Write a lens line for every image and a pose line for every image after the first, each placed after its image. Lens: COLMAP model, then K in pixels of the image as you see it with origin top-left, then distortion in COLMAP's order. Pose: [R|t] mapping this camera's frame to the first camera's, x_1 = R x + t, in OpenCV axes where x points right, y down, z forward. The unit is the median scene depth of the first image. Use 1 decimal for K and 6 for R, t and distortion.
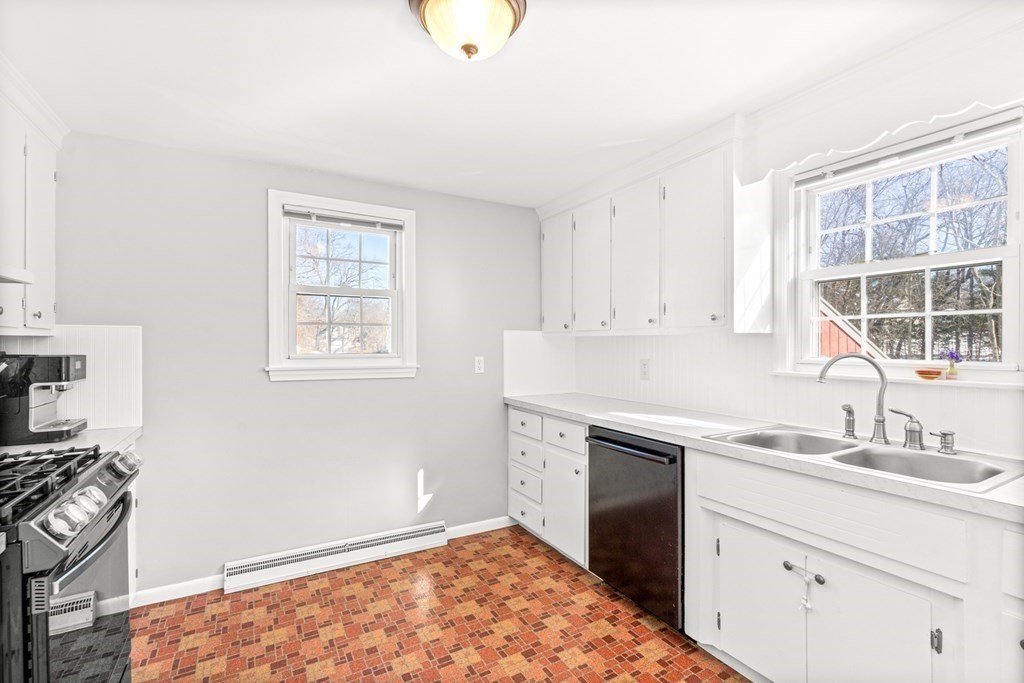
lens RADIAL K [[469.7, 0, 526.5], [0, 469.7, 346.1], [0, 0, 1]] dist [-0.006969, -0.002388]
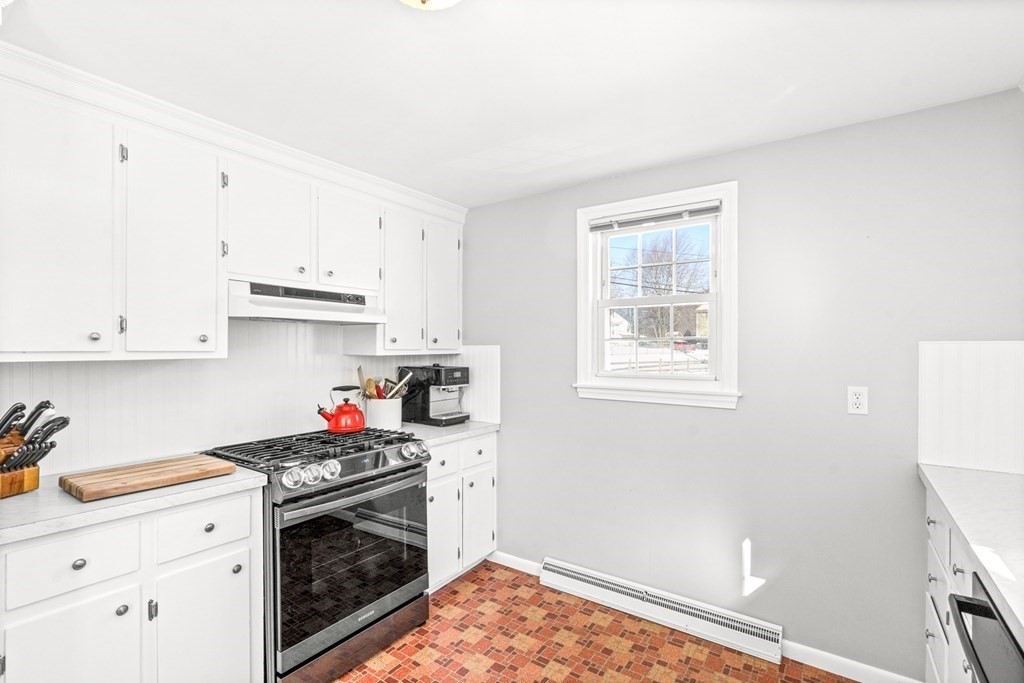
lens RADIAL K [[469.7, 0, 509.2], [0, 469.7, 356.8], [0, 0, 1]] dist [-0.006969, -0.002388]
pose [[0.407574, 0.011084, -0.913105, 0.329021], [-0.006322, 0.999937, 0.009316, -0.022449], [0.913150, 0.001976, 0.407618, 0.448176]]
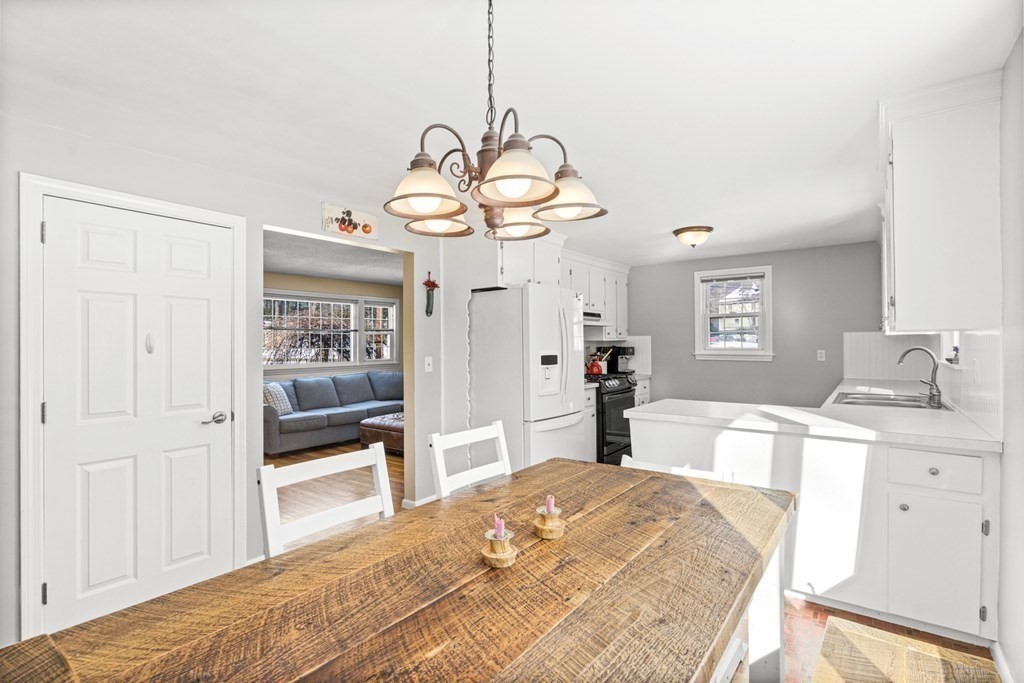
lens RADIAL K [[469.7, 0, 509.0], [0, 469.7, 345.3], [0, 0, 1]] dist [-0.006969, -0.002388]
pose [[0.371473, -0.001353, -0.928443, 1.173262], [0.000462, 0.999999, -0.001273, 0.010568], [0.928444, 0.000044, 0.371473, -0.629019]]
